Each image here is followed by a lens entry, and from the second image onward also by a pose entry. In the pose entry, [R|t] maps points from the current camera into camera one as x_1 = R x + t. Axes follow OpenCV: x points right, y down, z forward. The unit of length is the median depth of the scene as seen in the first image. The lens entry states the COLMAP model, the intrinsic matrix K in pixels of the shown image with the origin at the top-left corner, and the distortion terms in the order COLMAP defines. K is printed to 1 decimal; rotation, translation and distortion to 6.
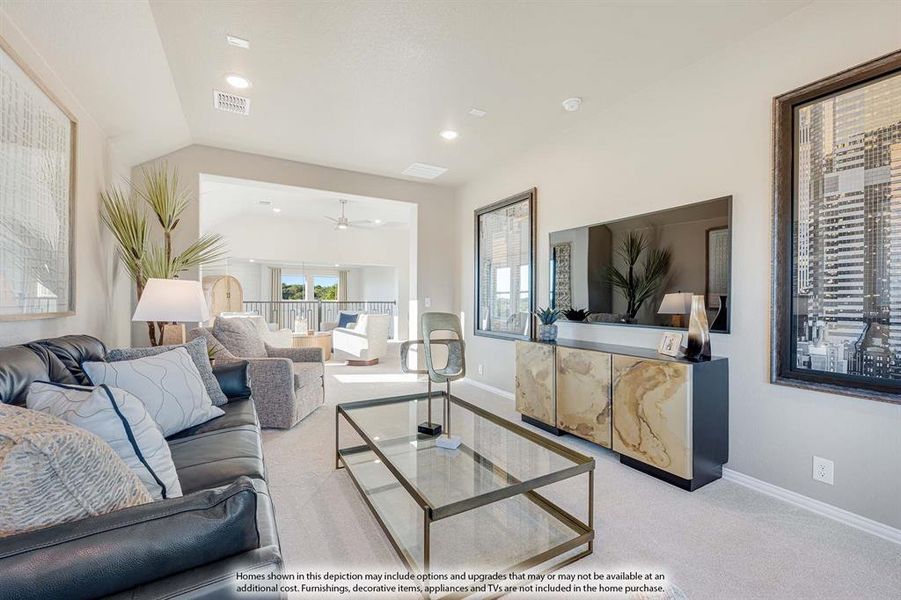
lens RADIAL K [[366.8, 0, 453.3], [0, 366.8, 297.6], [0, 0, 1]] dist [-0.001249, -0.000221]
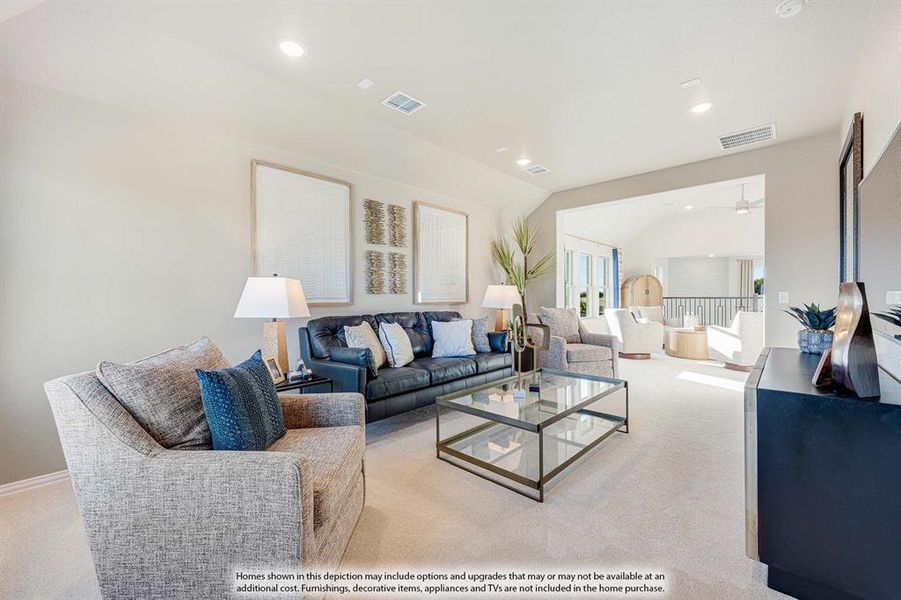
lens RADIAL K [[366.8, 0, 453.3], [0, 366.8, 297.6], [0, 0, 1]] dist [-0.001249, -0.000221]
pose [[0.298191, -0.001177, -0.954506, 0.530952], [0.012409, 0.999920, 0.002644, 0.002313], [0.954426, -0.012633, 0.298181, 0.132358]]
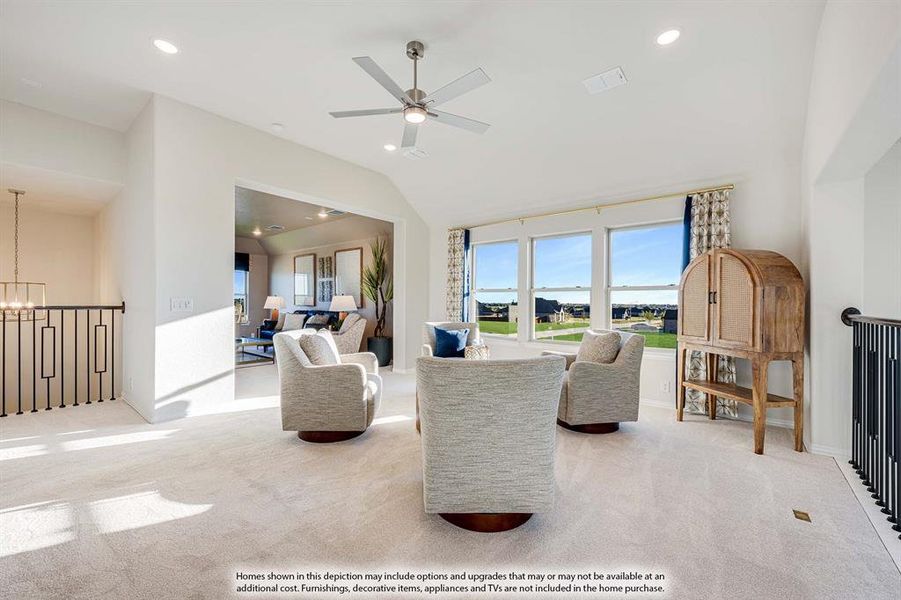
lens RADIAL K [[361.6, 0, 439.7], [0, 361.6, 304.4], [0, 0, 1]] dist [0.001033, 0.000097]
pose [[-0.938342, -0.007143, -0.345634, -0.358348], [-0.007488, 0.999972, -0.000338, 0.005629], [0.345627, 0.002271, -0.938369, 2.316420]]
